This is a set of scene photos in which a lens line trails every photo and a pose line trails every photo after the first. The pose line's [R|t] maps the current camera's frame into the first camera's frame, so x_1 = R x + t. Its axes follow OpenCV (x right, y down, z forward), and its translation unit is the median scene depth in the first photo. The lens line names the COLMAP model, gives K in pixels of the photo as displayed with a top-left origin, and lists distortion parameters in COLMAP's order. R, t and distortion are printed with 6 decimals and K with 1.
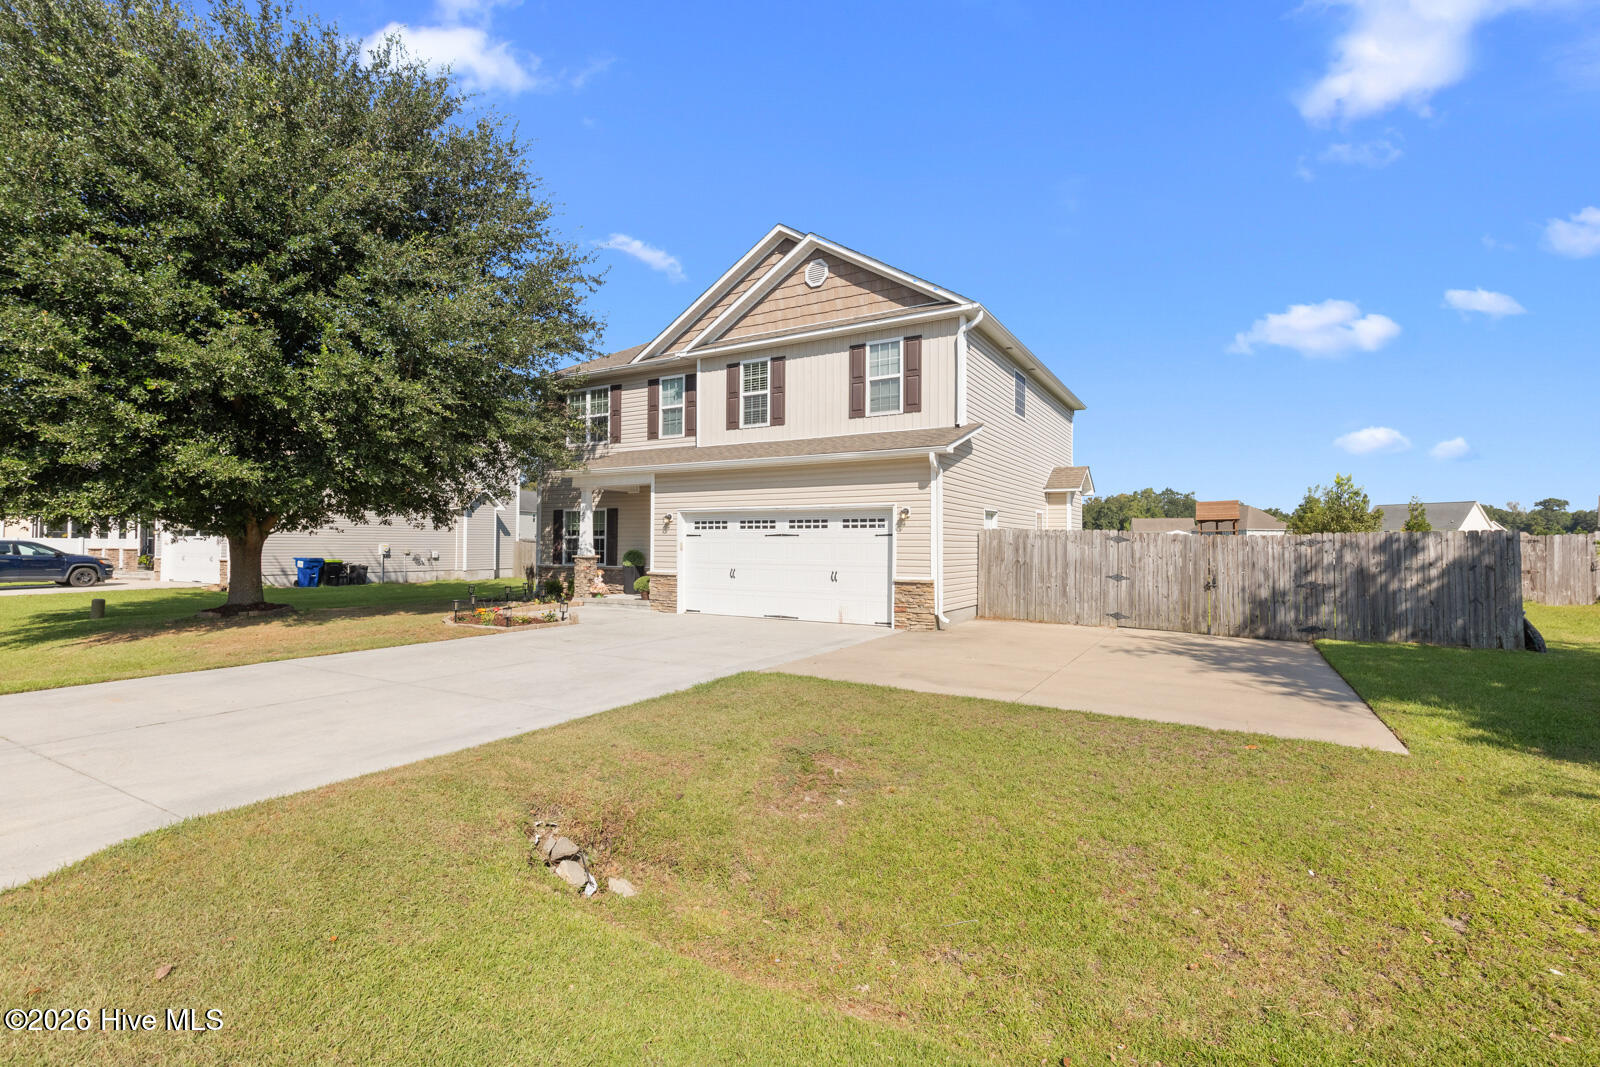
lens RADIAL K [[725.4, 0, 800.8], [0, 725.4, 534.6], [0, 0, 1]] dist [0.000863, -0.000007]
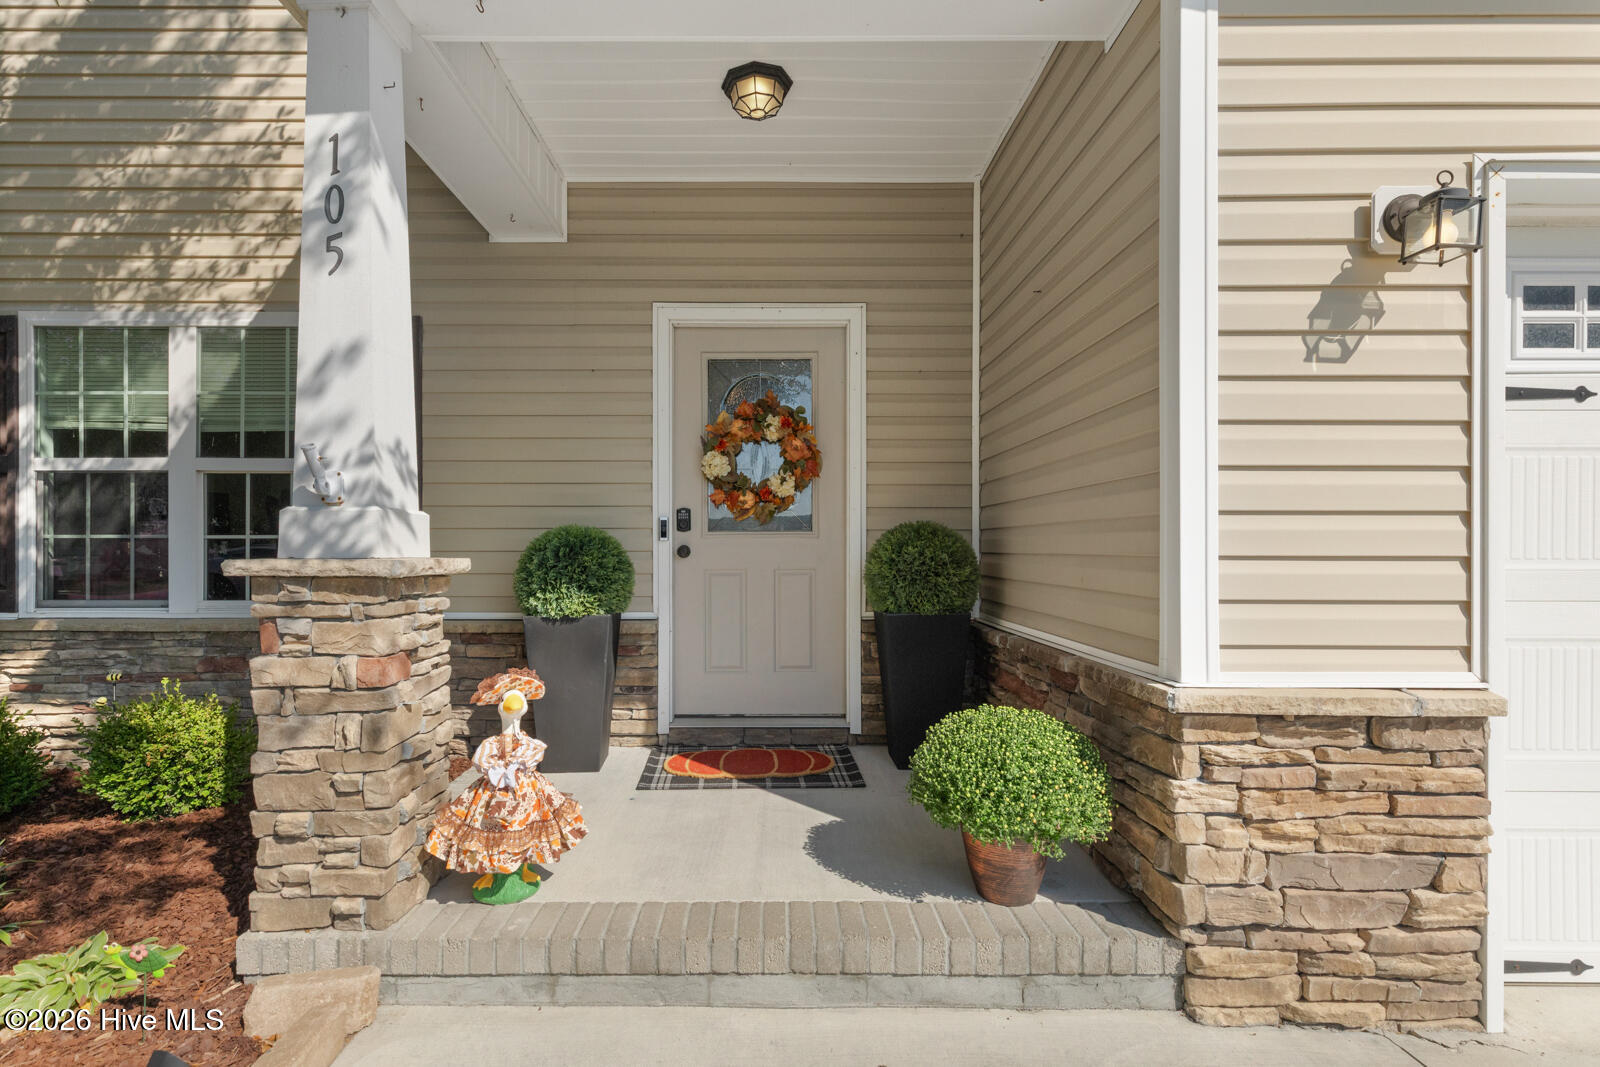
lens RADIAL K [[725.4, 0, 798.6], [0, 725.4, 531.9], [0, 0, 1]] dist [0.000863, -0.000007]
pose [[0.866891, -0.001311, 0.498496, -0.317913], [-0.009937, 0.999752, 0.019911, 0.026818], [-0.498399, -0.022214, 0.866663, 0.944562]]
